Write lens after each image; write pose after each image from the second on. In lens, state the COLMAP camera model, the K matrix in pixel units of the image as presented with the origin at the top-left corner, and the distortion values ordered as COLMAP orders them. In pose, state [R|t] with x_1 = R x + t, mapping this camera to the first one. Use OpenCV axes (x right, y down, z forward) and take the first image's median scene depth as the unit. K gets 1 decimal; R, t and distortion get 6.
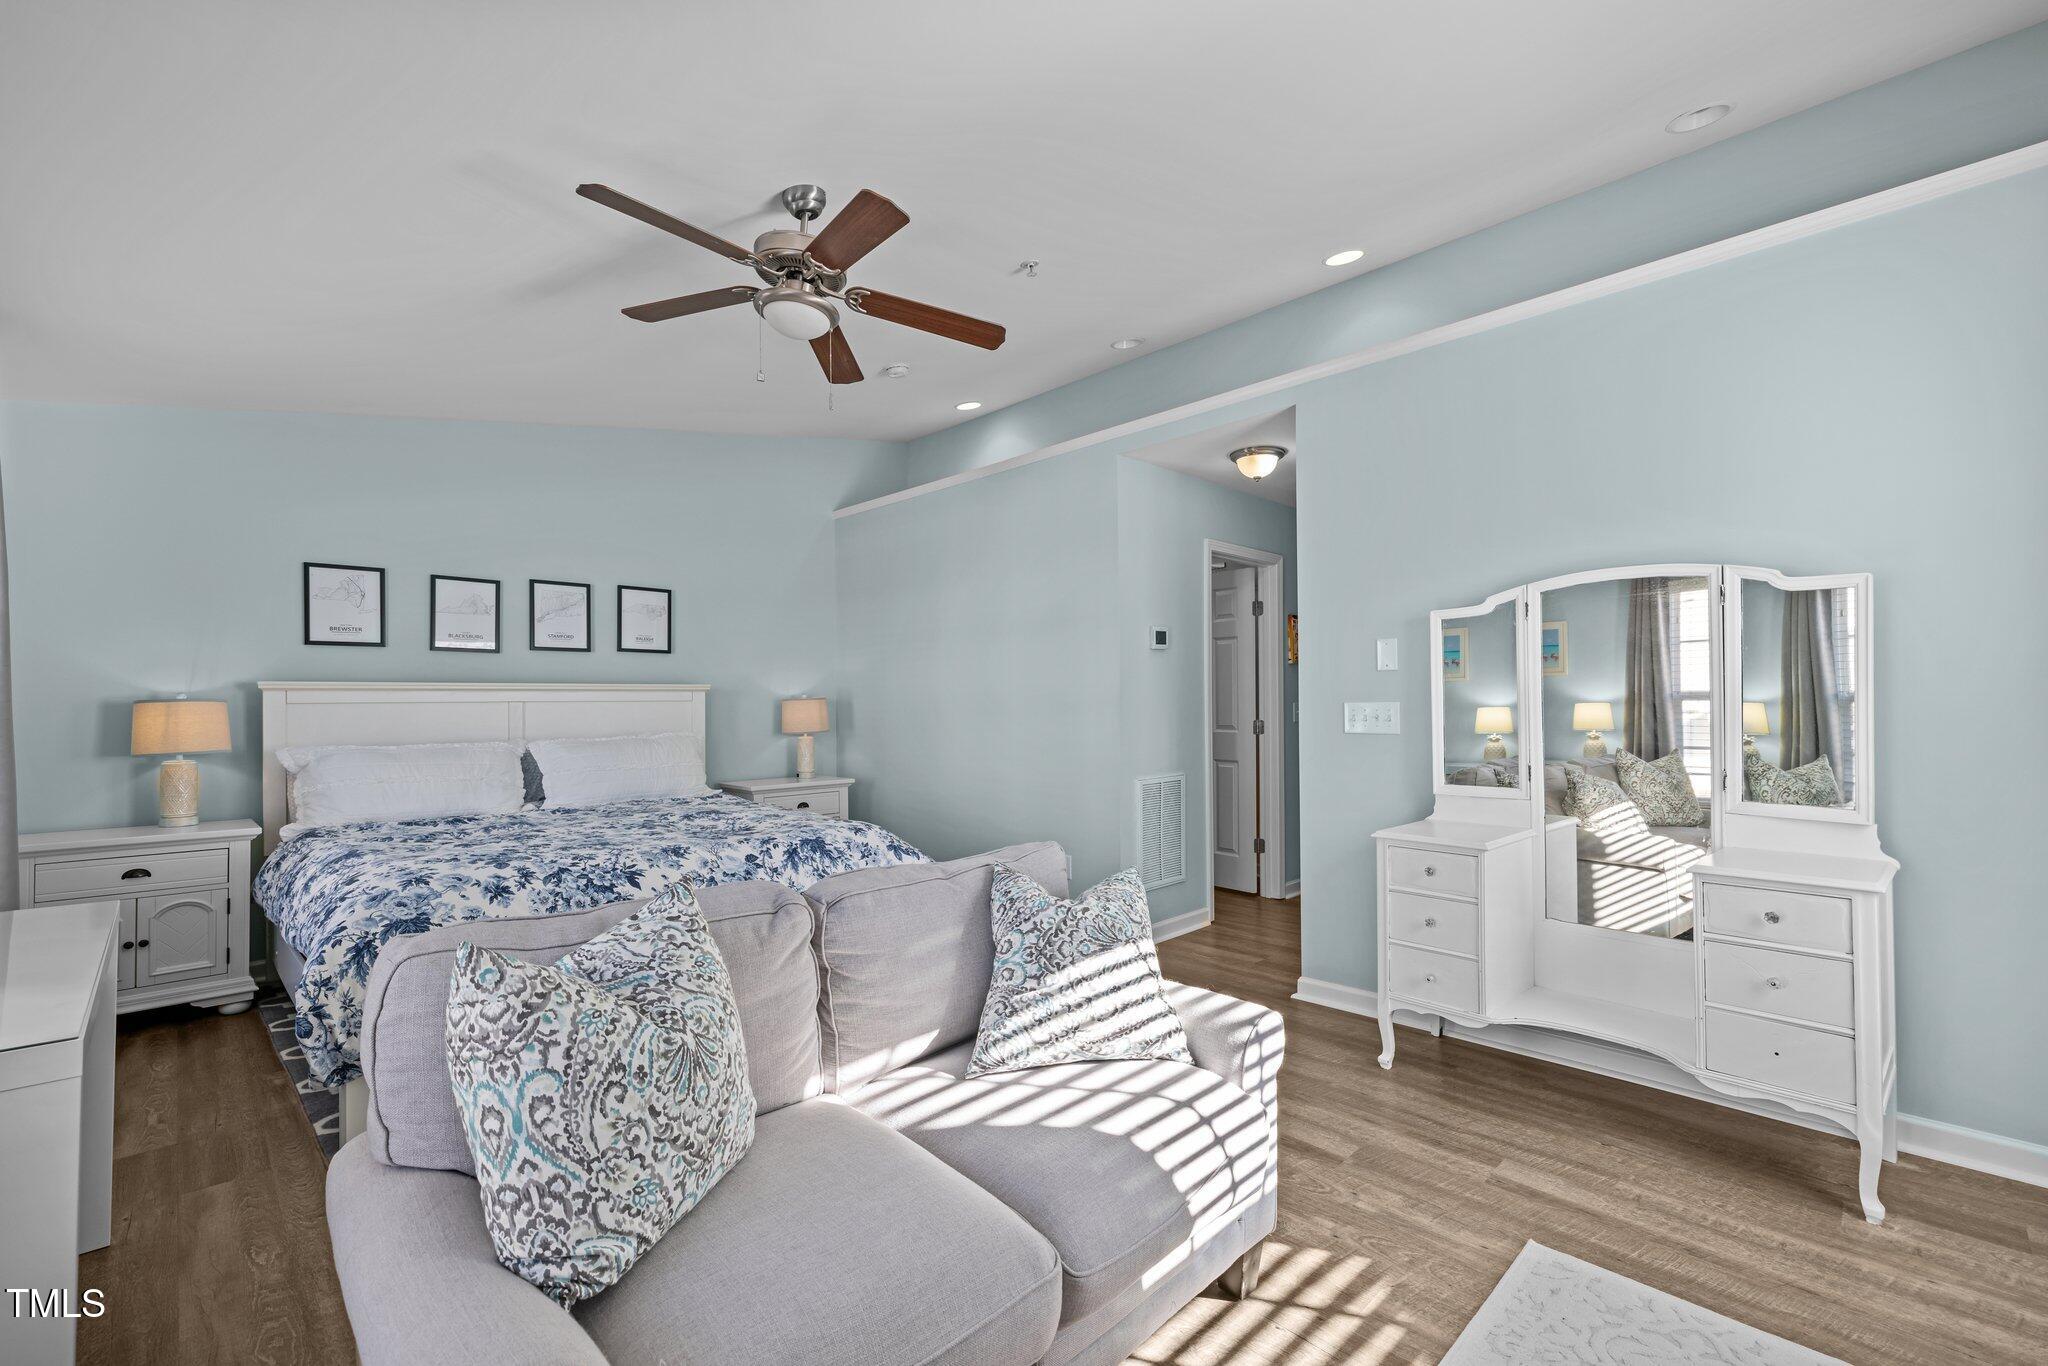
lens RADIAL K [[869.8, 0, 1016.5], [0, 869.8, 695.2], [0, 0, 1]] dist [-0.001617, 0.000505]
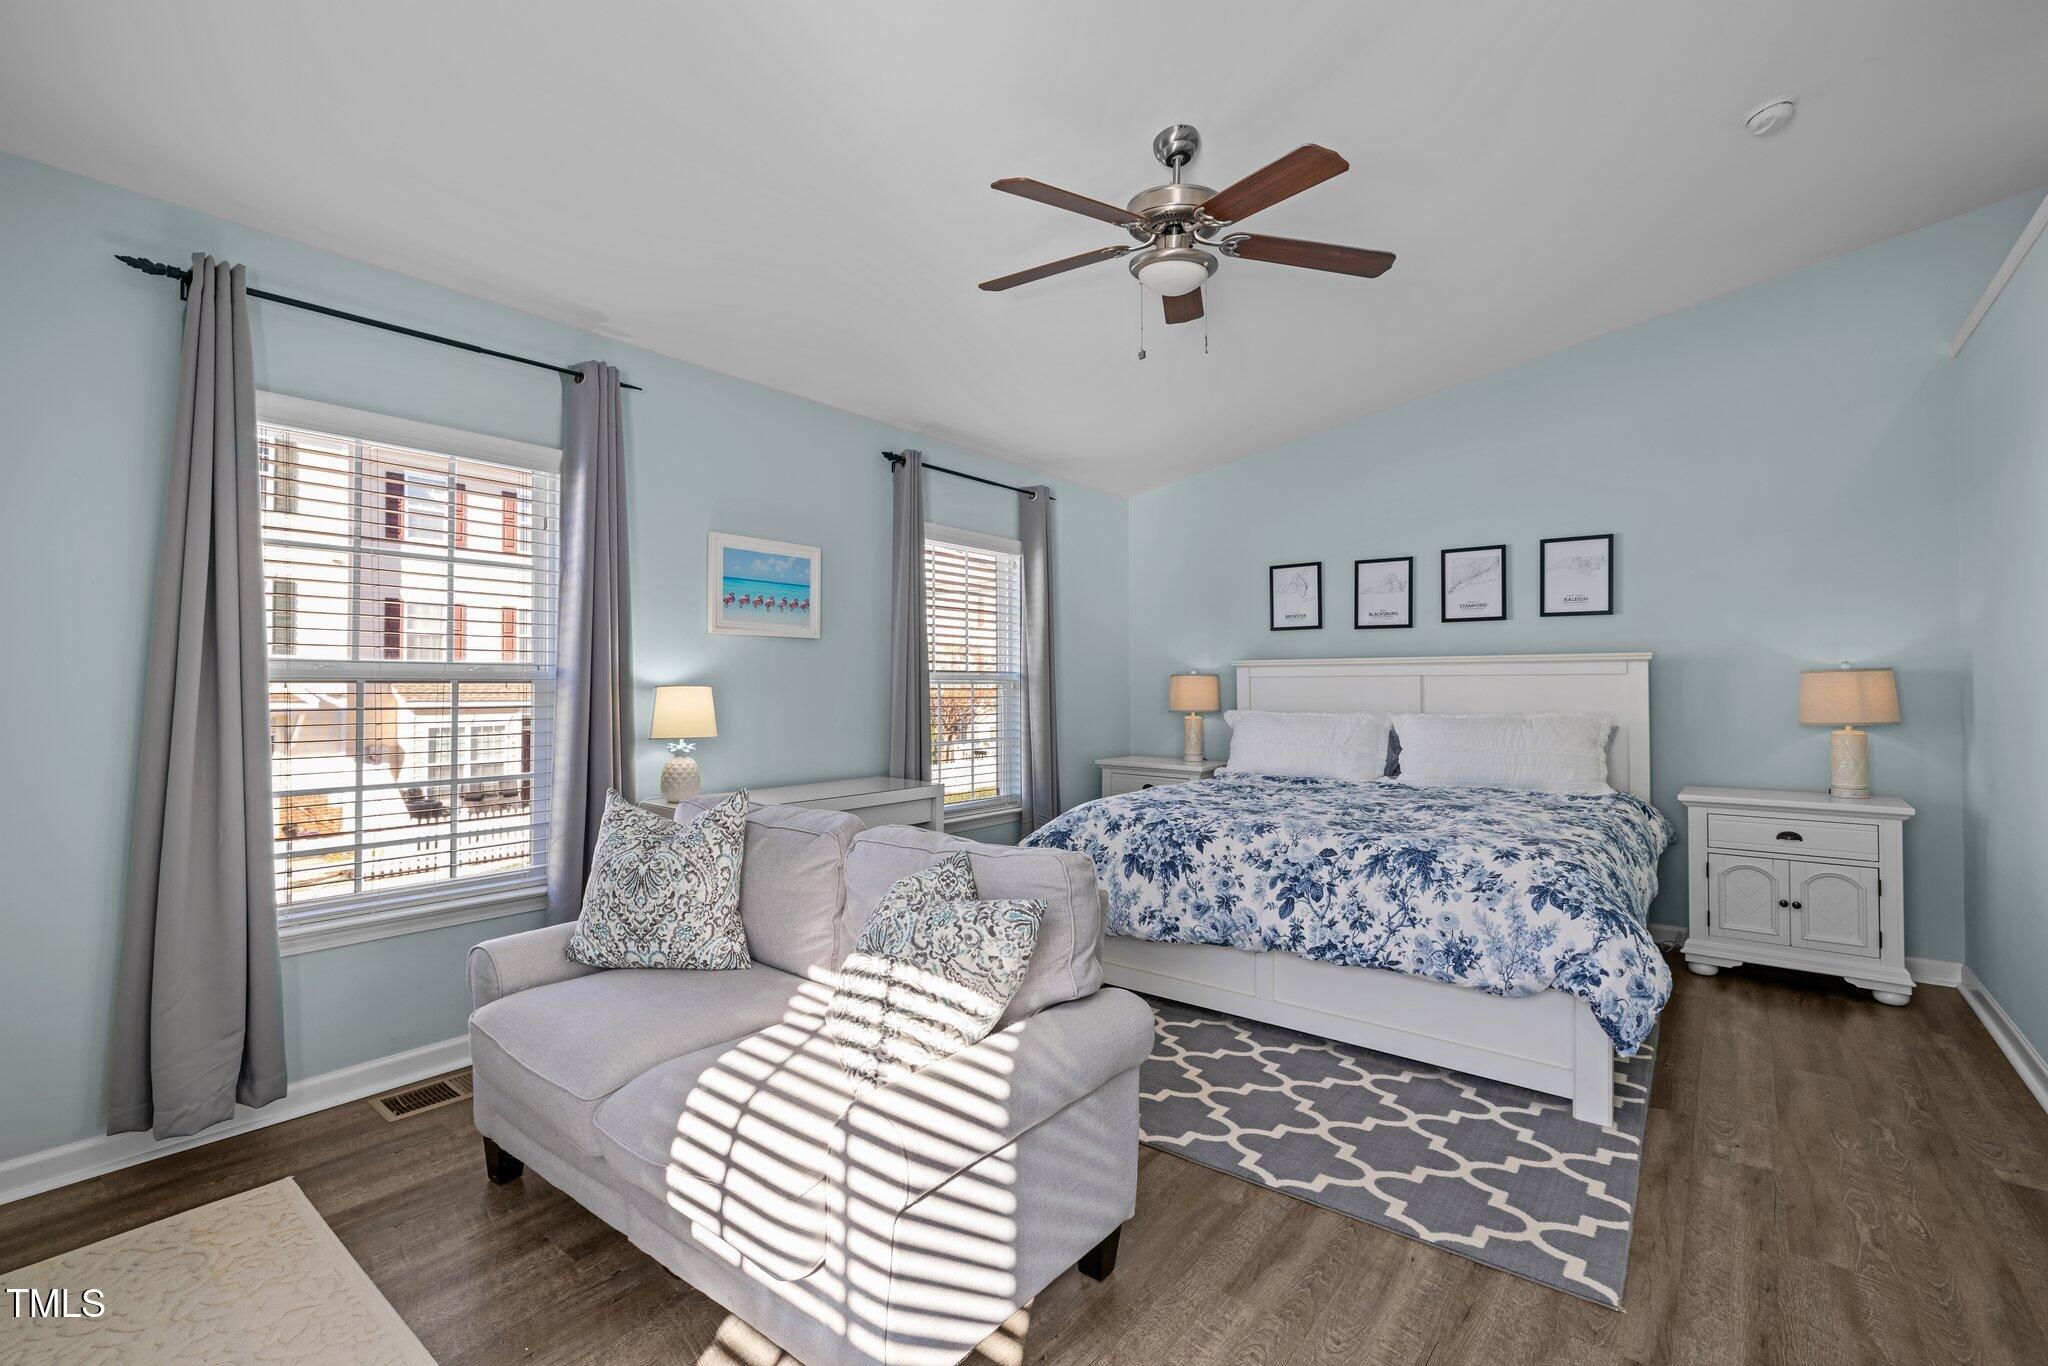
lens RADIAL K [[923.0, 0, 1012.0], [0, 923.0, 678.3], [0, 0, 1]] dist [-0.006455, 0.003145]
pose [[0.112514, 0.002814, -0.993646, 0.516822], [0.010823, 0.999933, 0.004057, 0.001527], [0.993591, -0.011210, 0.112476, 0.502169]]
